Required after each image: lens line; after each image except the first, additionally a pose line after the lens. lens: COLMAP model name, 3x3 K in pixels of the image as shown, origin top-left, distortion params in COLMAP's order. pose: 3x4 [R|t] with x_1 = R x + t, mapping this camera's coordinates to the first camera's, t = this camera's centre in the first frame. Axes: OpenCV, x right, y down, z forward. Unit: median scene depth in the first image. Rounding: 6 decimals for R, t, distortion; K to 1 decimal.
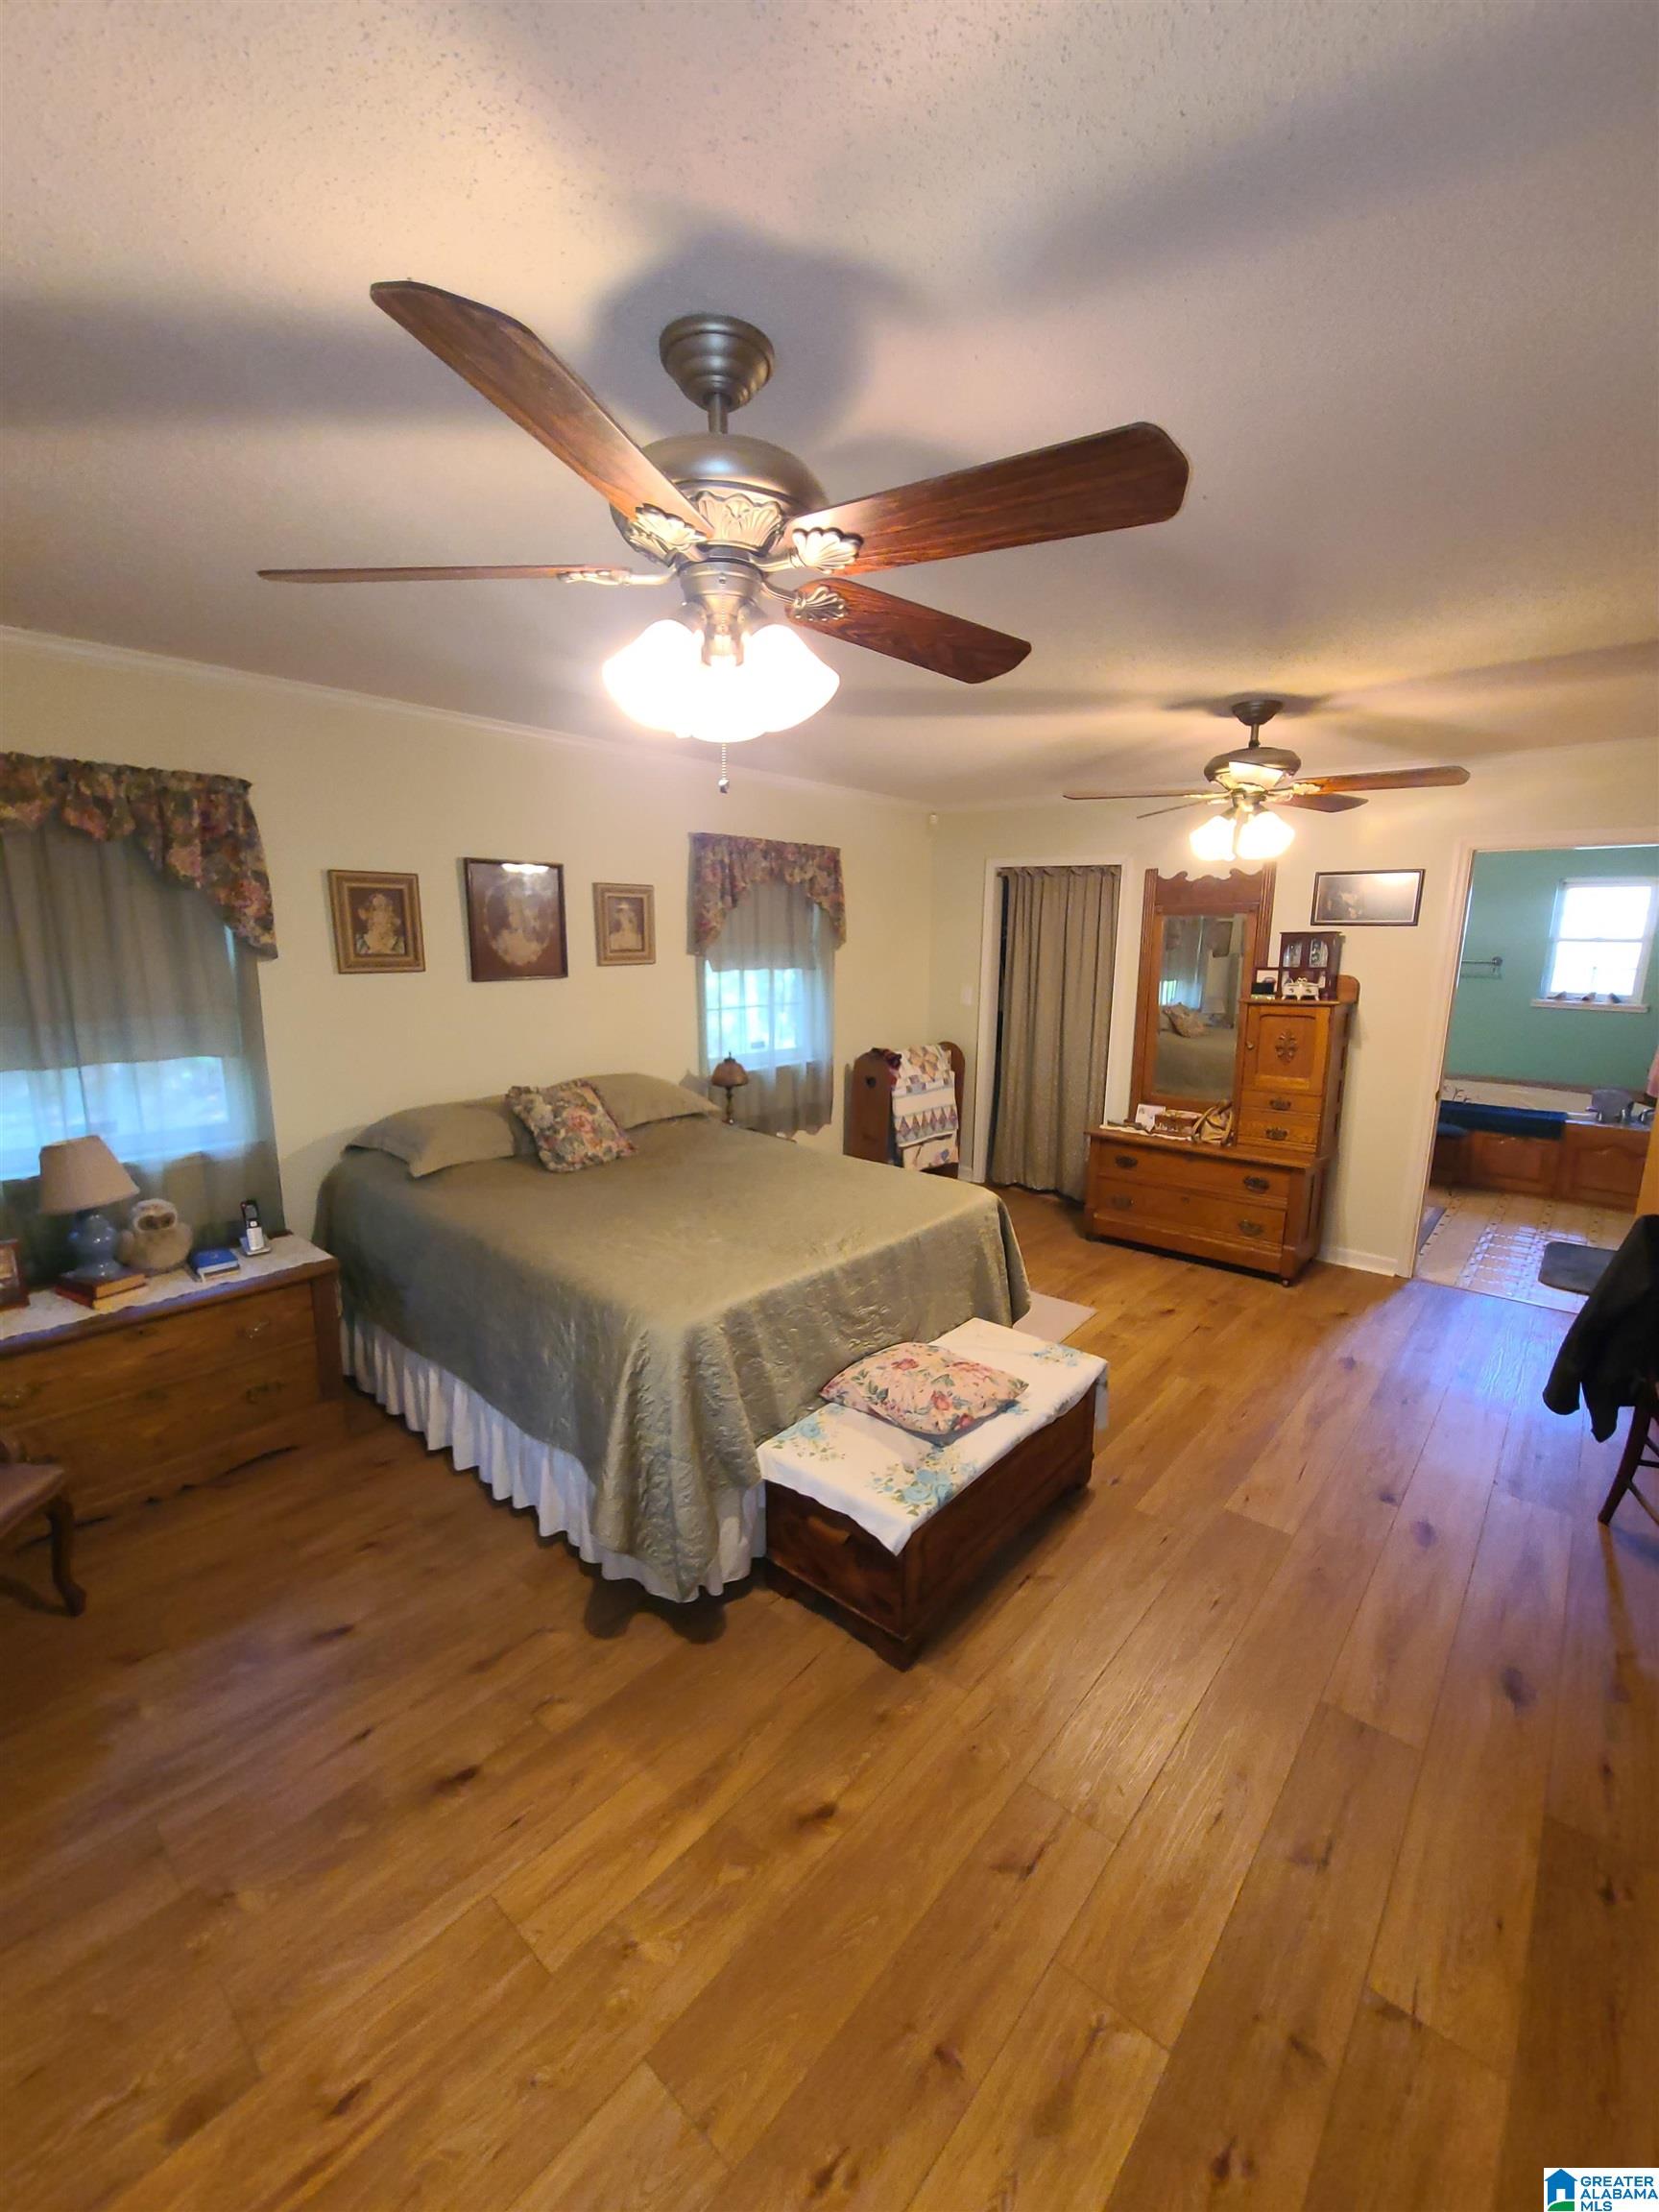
lens RADIAL K [[903.6, 0, 830.1], [0, 903.6, 1108.5], [0, 0, 1]] dist [-0.001574, -0.001592]
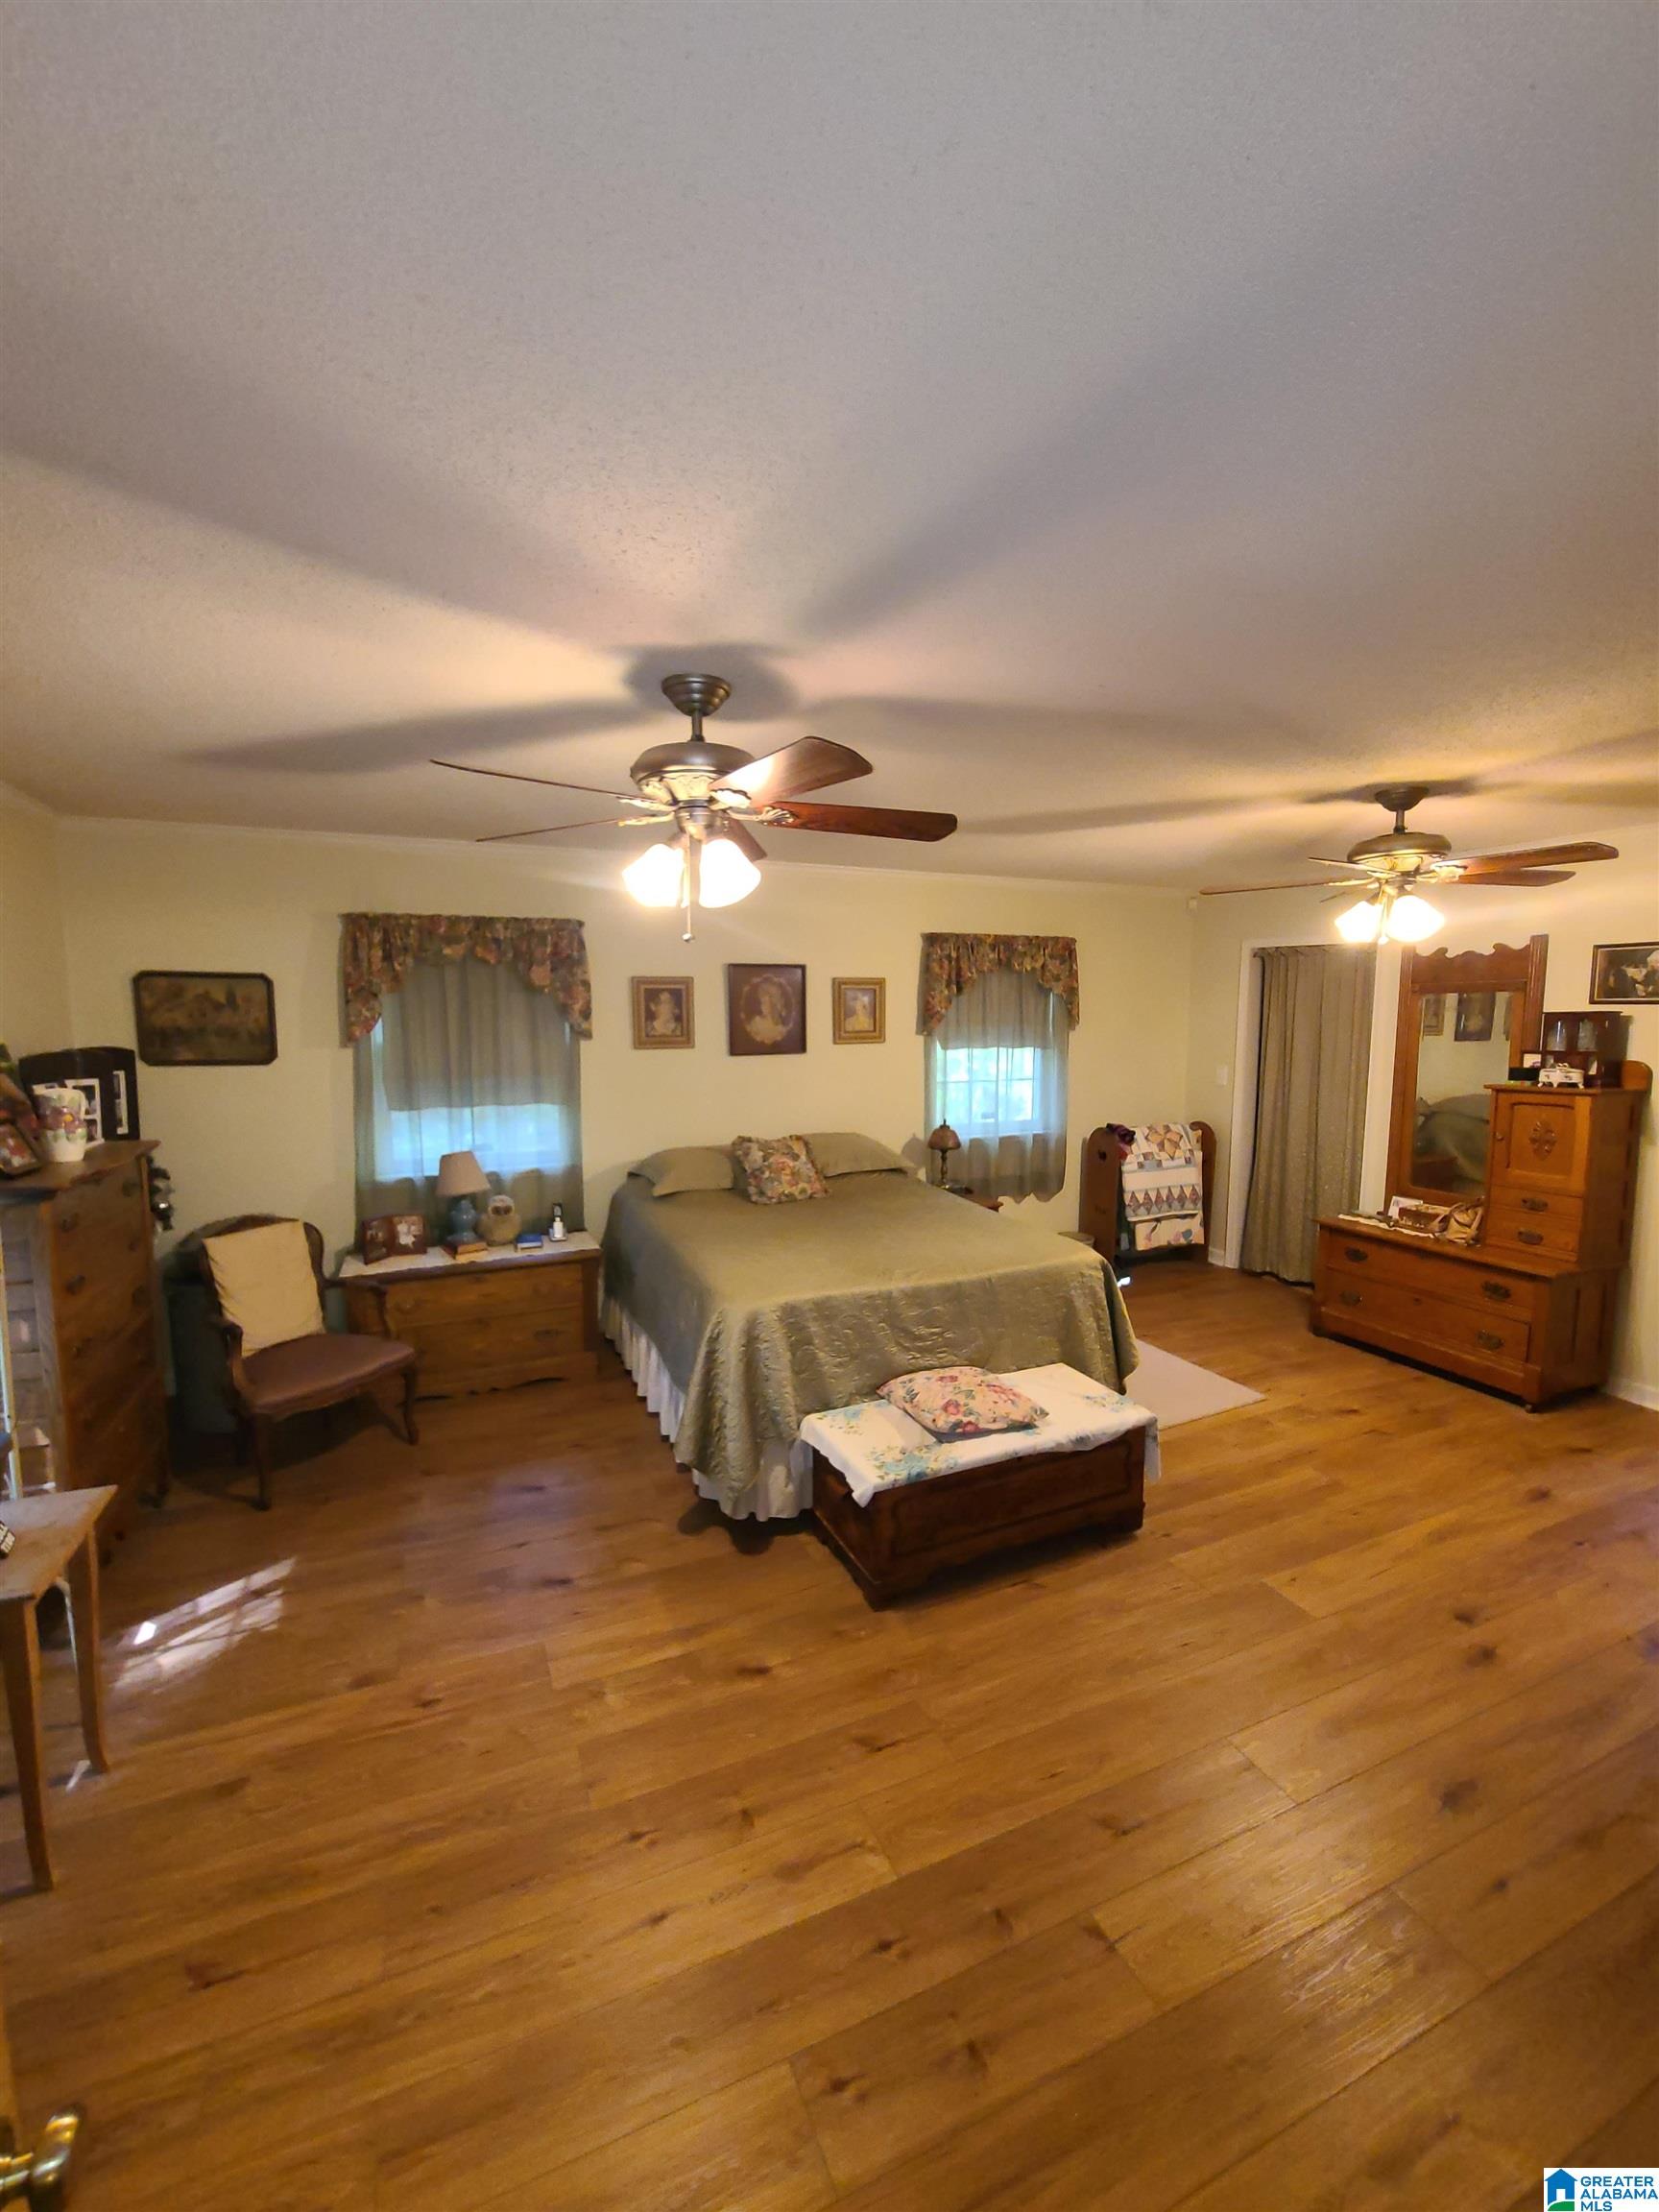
lens RADIAL K [[903.6, 0, 829.7], [0, 903.6, 1105.2], [0, 0, 1]] dist [-0.001574, -0.001592]
pose [[0.906240, 0.034985, -0.421313, 0.362012], [-0.071020, 0.995006, -0.070142, 0.015537], [0.416755, 0.093487, 0.904199, -0.148299]]
